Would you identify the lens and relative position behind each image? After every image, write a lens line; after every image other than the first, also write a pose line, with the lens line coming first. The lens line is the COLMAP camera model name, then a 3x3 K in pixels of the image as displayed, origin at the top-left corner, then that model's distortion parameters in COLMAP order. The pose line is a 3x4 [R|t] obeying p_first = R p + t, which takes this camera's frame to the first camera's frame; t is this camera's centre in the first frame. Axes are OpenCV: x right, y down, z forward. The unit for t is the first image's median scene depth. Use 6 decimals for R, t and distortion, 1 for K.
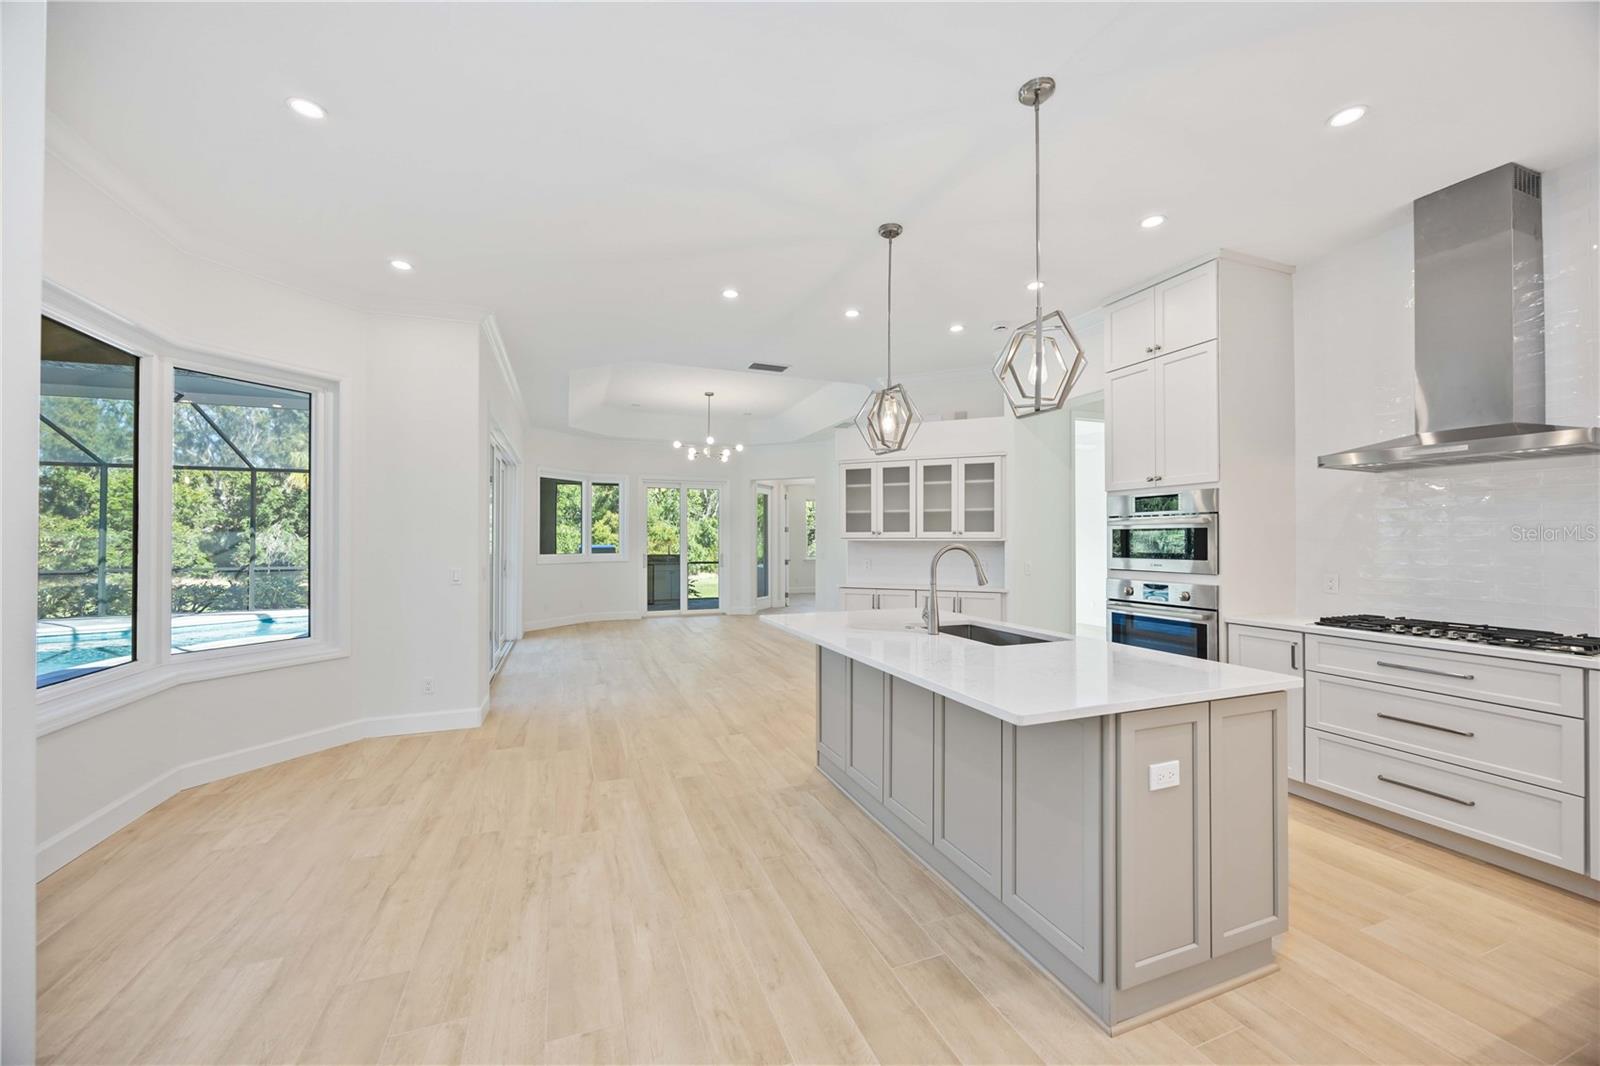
lens RADIAL K [[614.1, 0, 800.0], [0, 614.1, 533.0], [0, 0, 1]] dist [-0.003126, 0.000102]
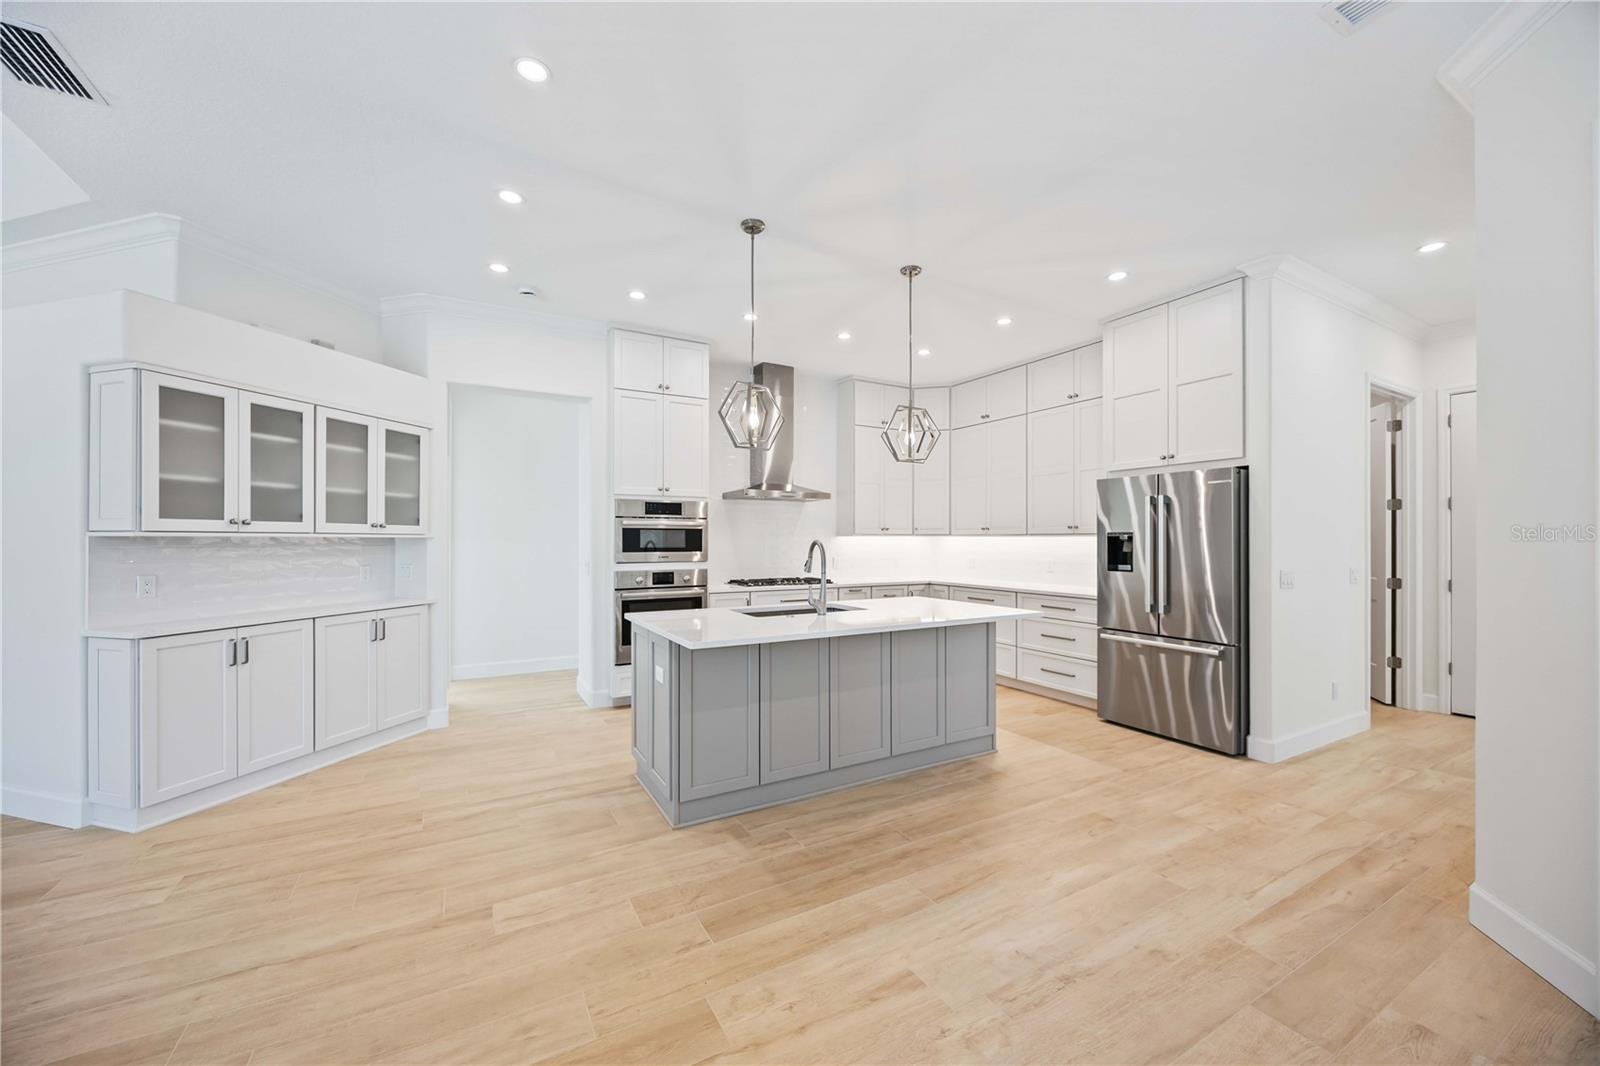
lens RADIAL K [[614.1, 0, 800.0], [0, 614.1, 533.0], [0, 0, 1]] dist [-0.003126, 0.000102]
pose [[-0.158350, 0.010337, 0.987329, -0.820136], [-0.012881, 0.999838, -0.012533, 0.016380], [-0.987299, -0.014703, -0.158191, 1.036607]]
